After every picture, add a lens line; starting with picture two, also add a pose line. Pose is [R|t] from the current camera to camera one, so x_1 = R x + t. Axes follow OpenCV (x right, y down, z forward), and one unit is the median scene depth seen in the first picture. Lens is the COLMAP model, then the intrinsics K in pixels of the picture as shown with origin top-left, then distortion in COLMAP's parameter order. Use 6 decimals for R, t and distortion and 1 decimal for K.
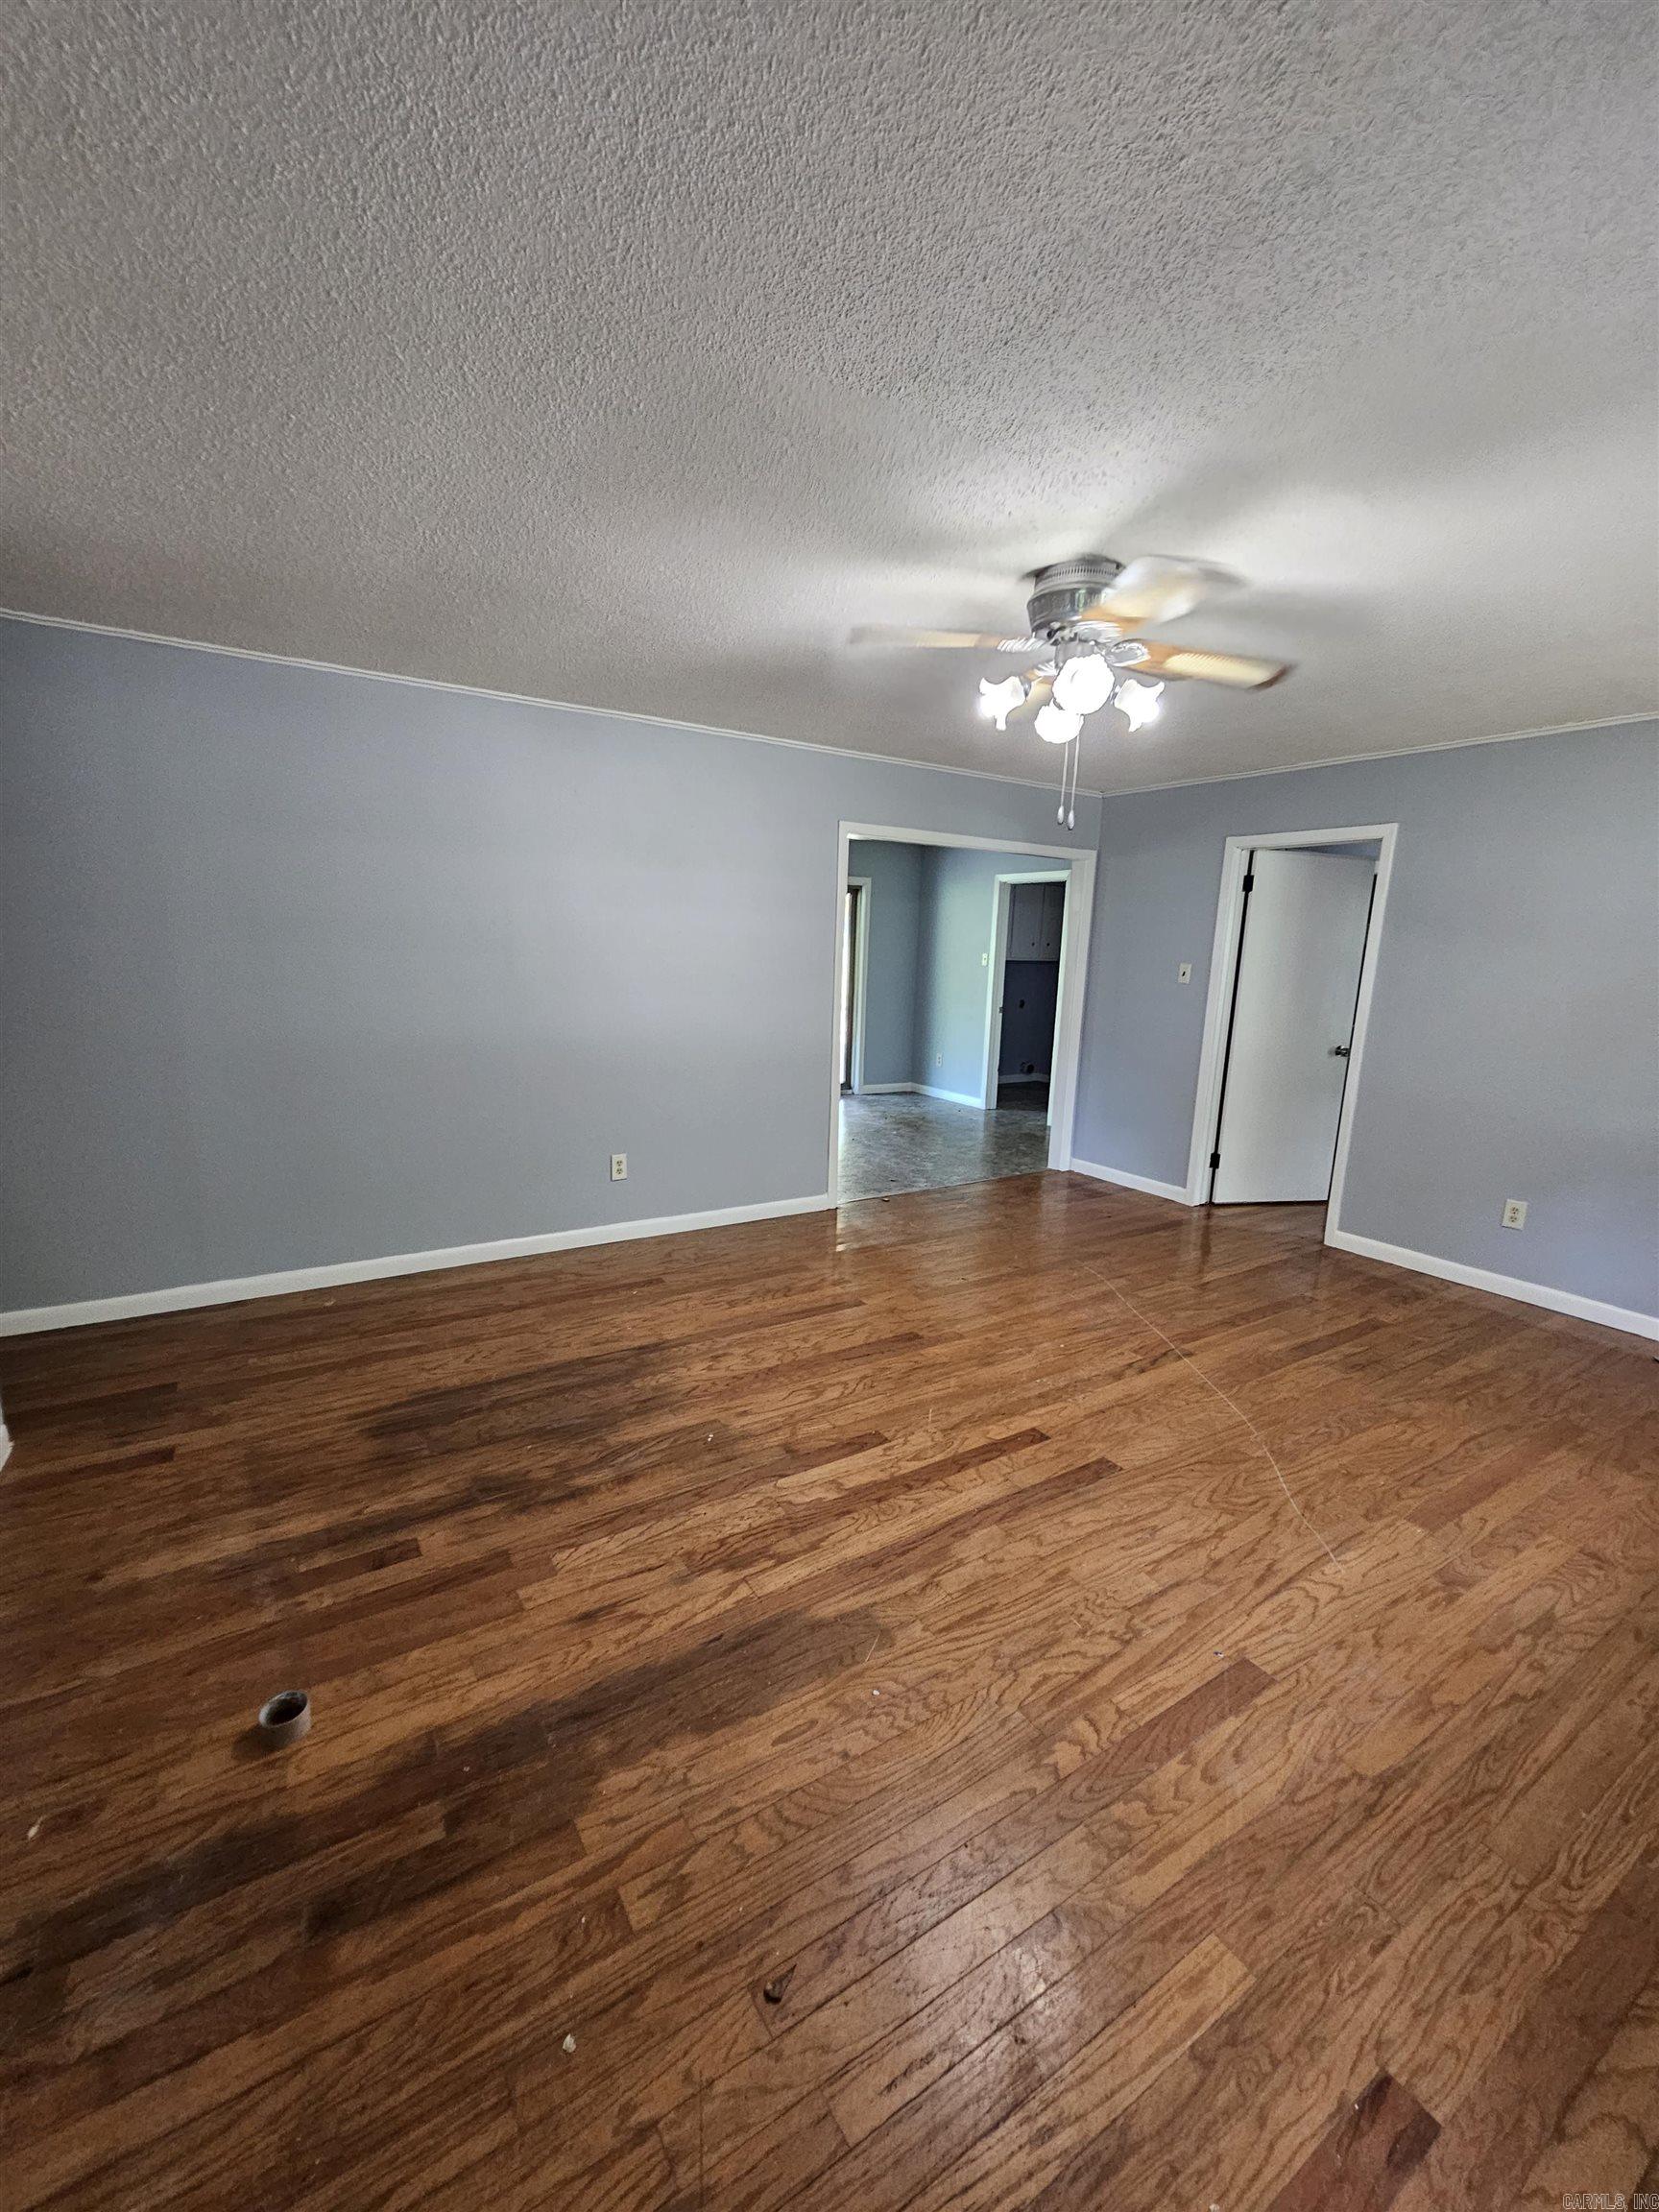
lens RADIAL K [[910.2, 0, 829.5], [0, 910.2, 1106.0], [0, 0, 1]] dist [-0.001666, 0.000105]
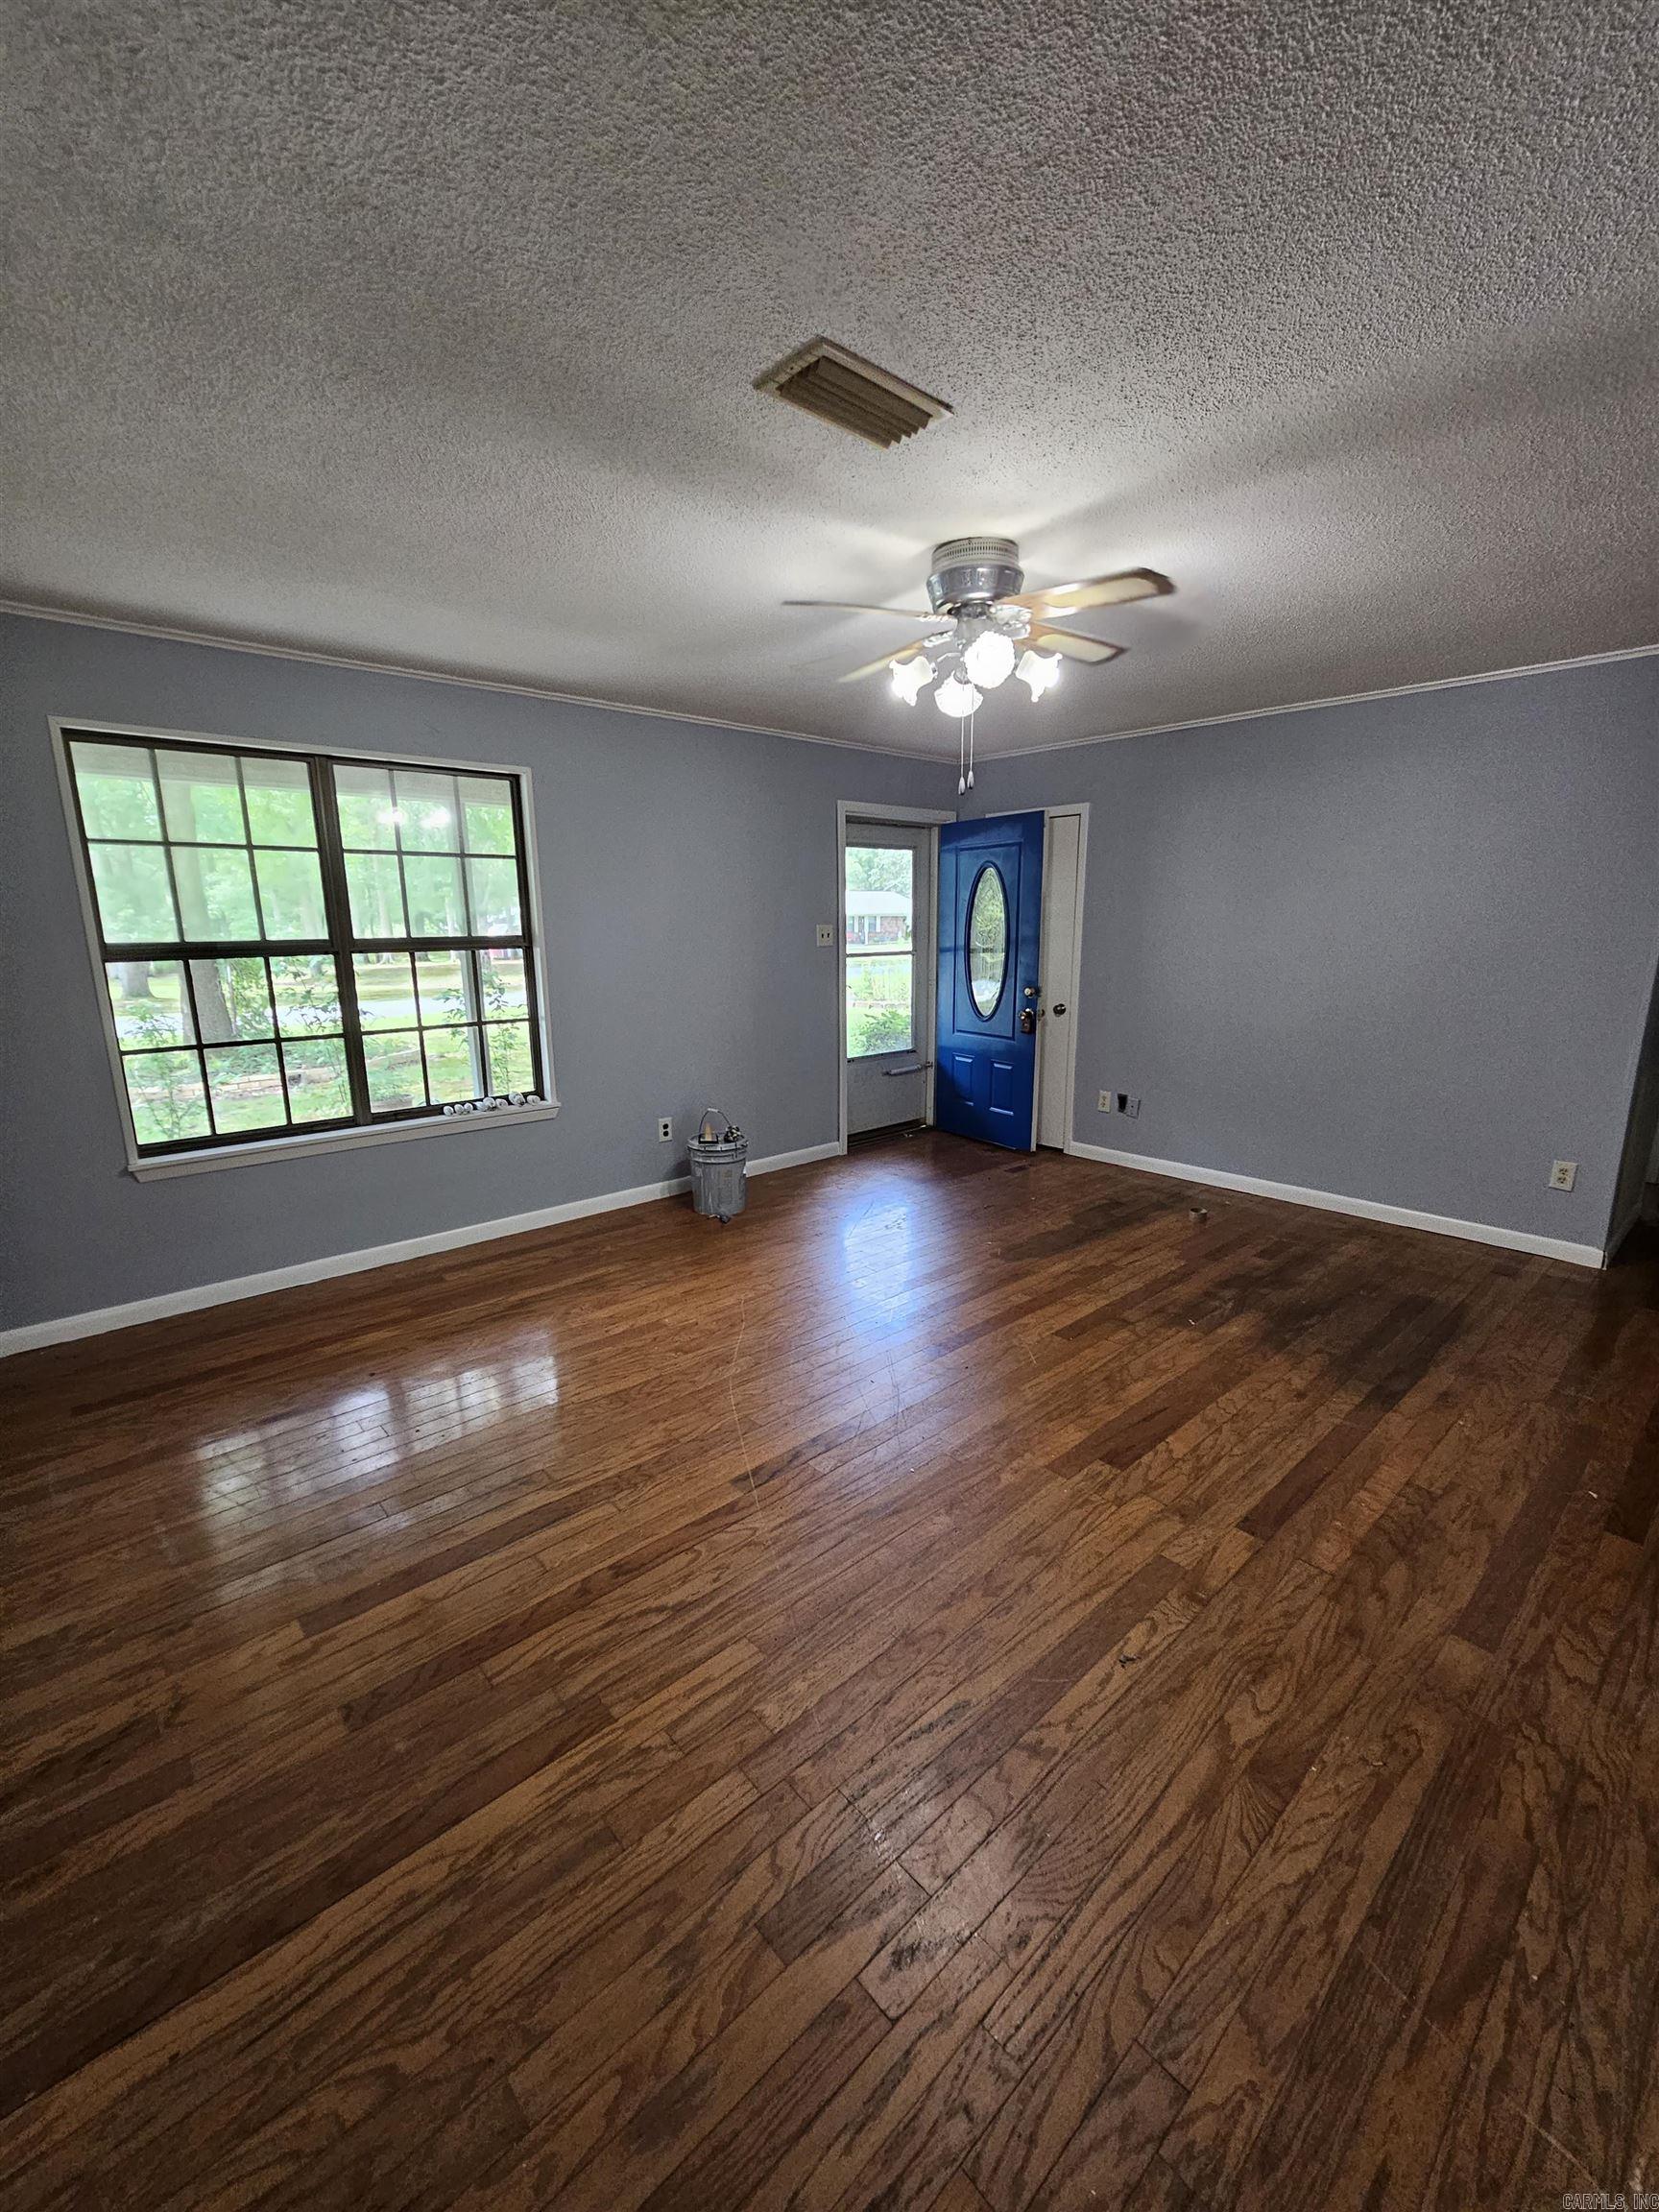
lens RADIAL K [[908.3, 0, 835.1], [0, 908.3, 1116.0], [0, 0, 1]] dist [-0.002557, 0.002466]
pose [[-0.985571, 0.011783, -0.168853, 0.562463], [-0.052978, 0.925980, 0.373838, -0.335227], [0.160760, 0.377389, -0.911994, 1.992306]]
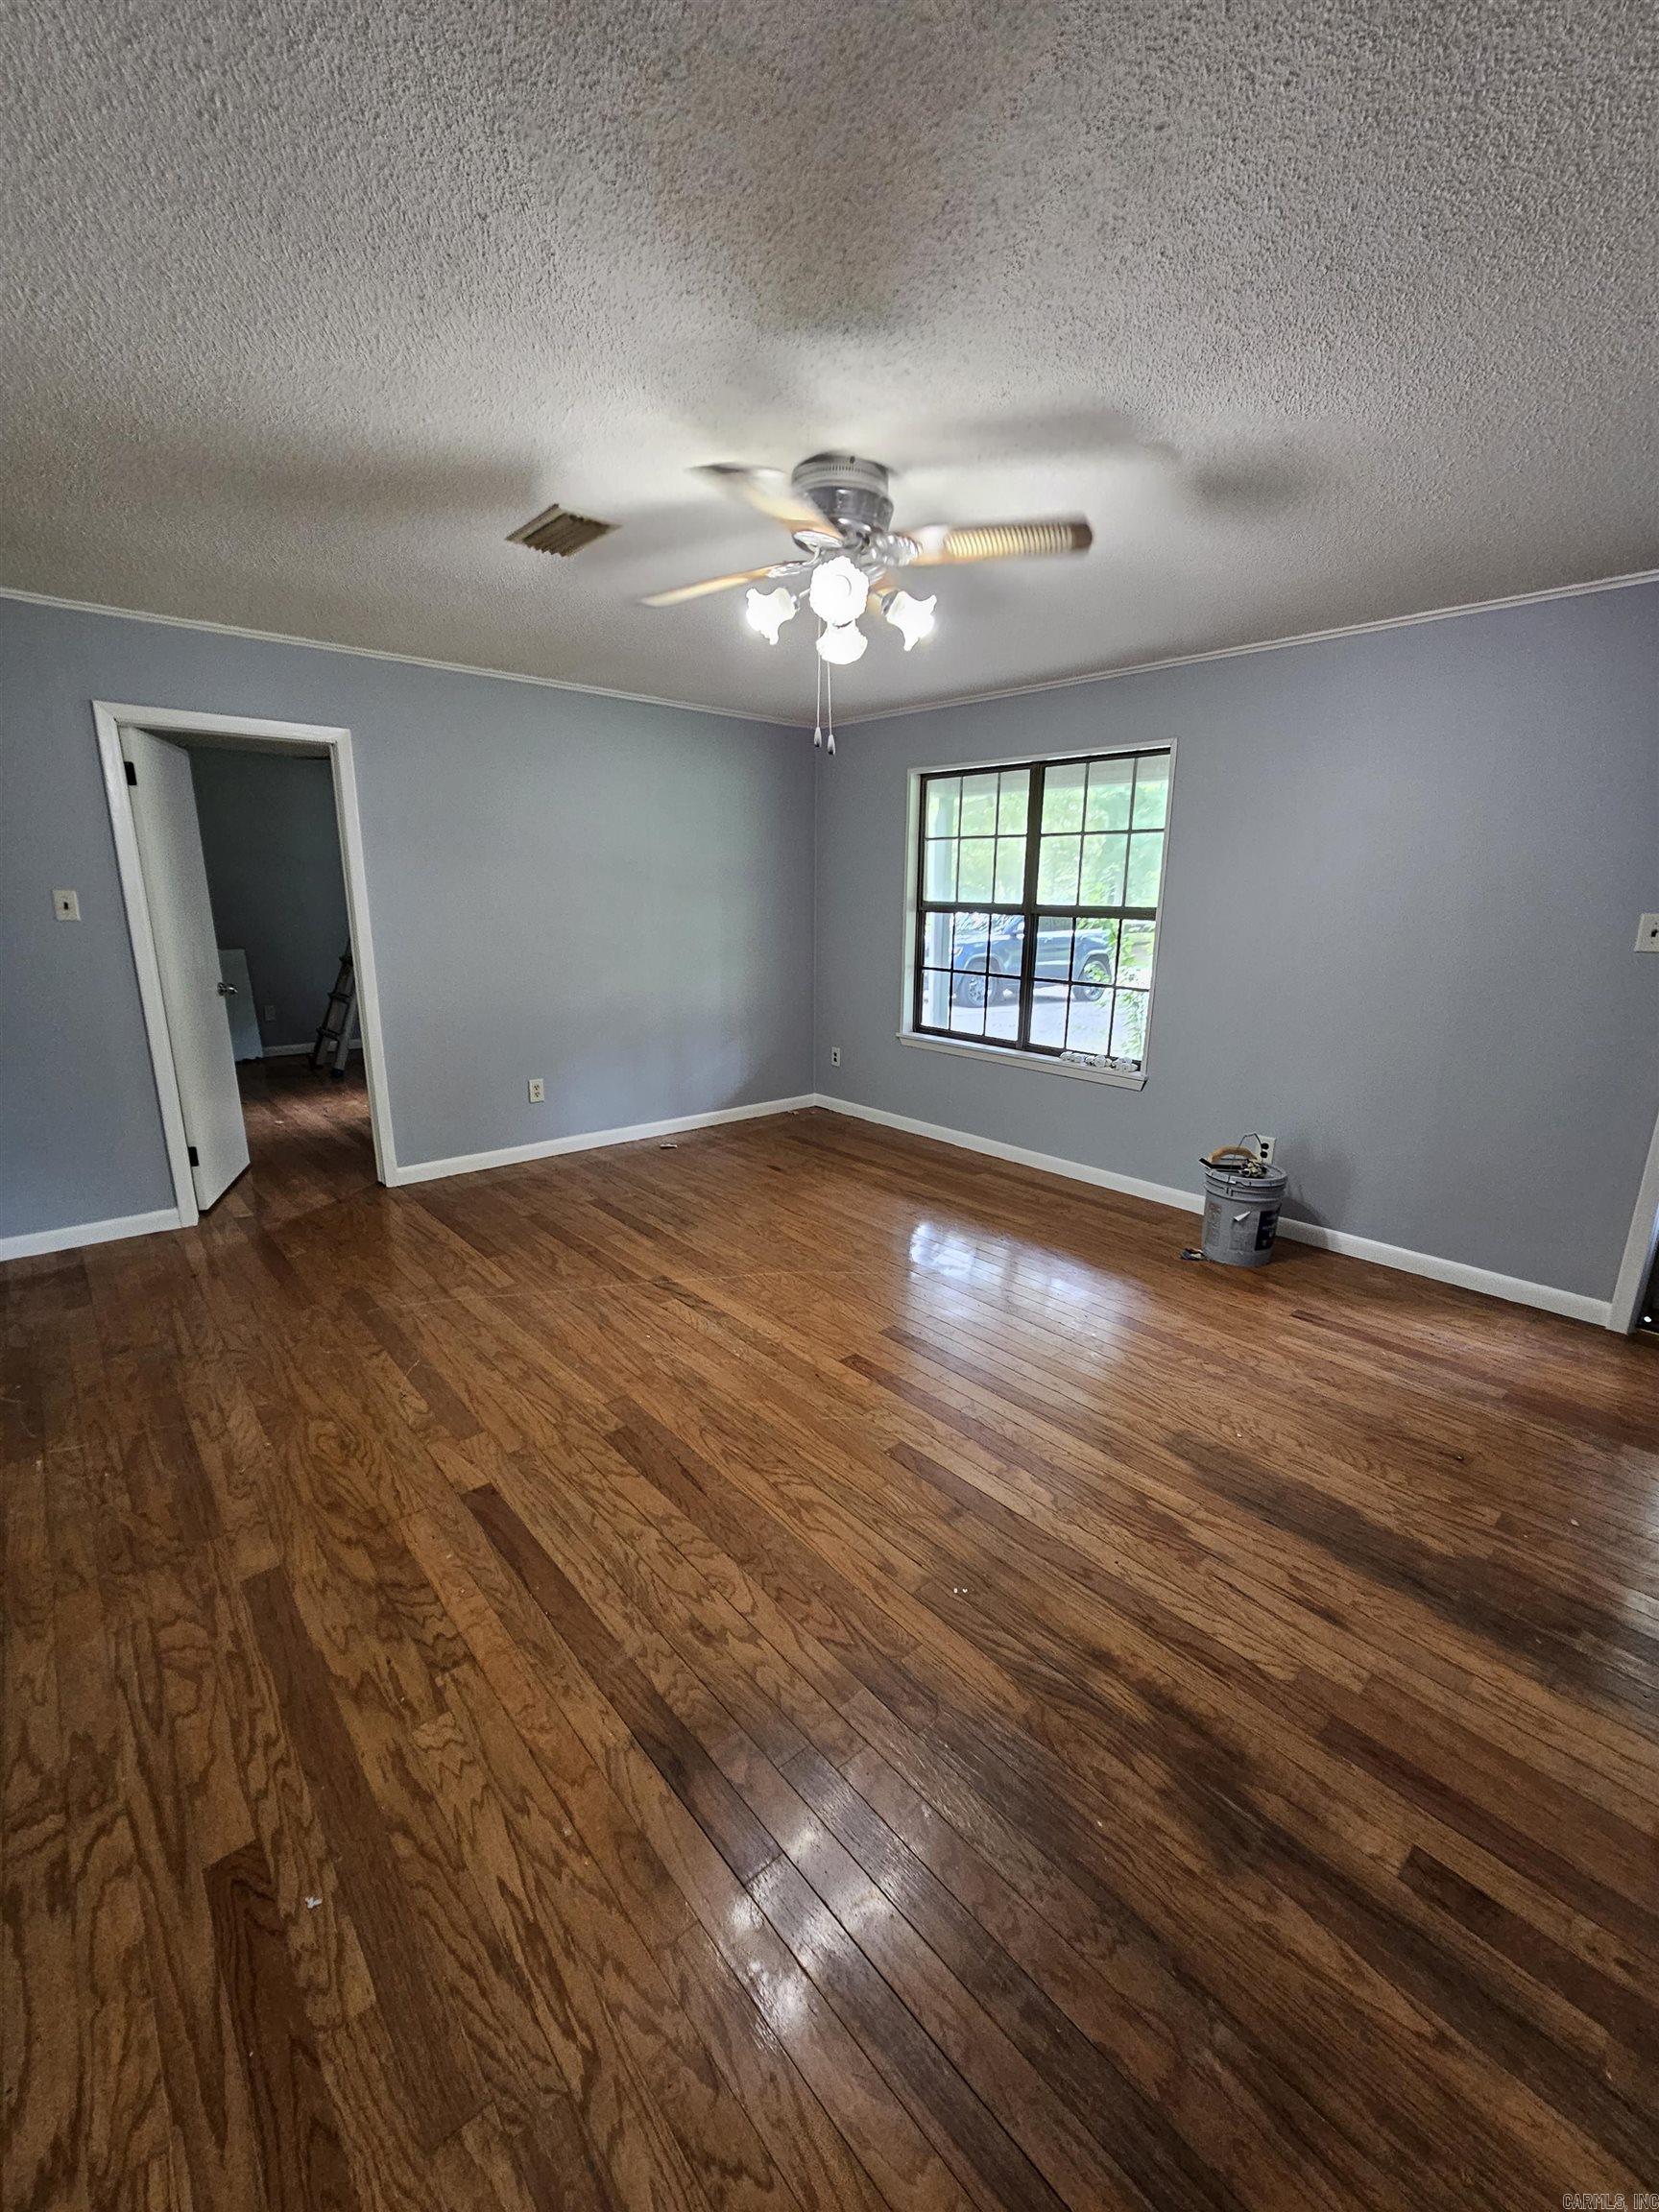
lens RADIAL K [[908.3, 0, 835.1], [0, 908.3, 1116.0], [0, 0, 1]] dist [-0.002557, 0.002466]
pose [[-0.151373, -0.270894, 0.950633, -0.713600], [0.155503, 0.943214, 0.293541, -0.218491], [-0.976169, 0.192260, -0.100652, 1.129117]]
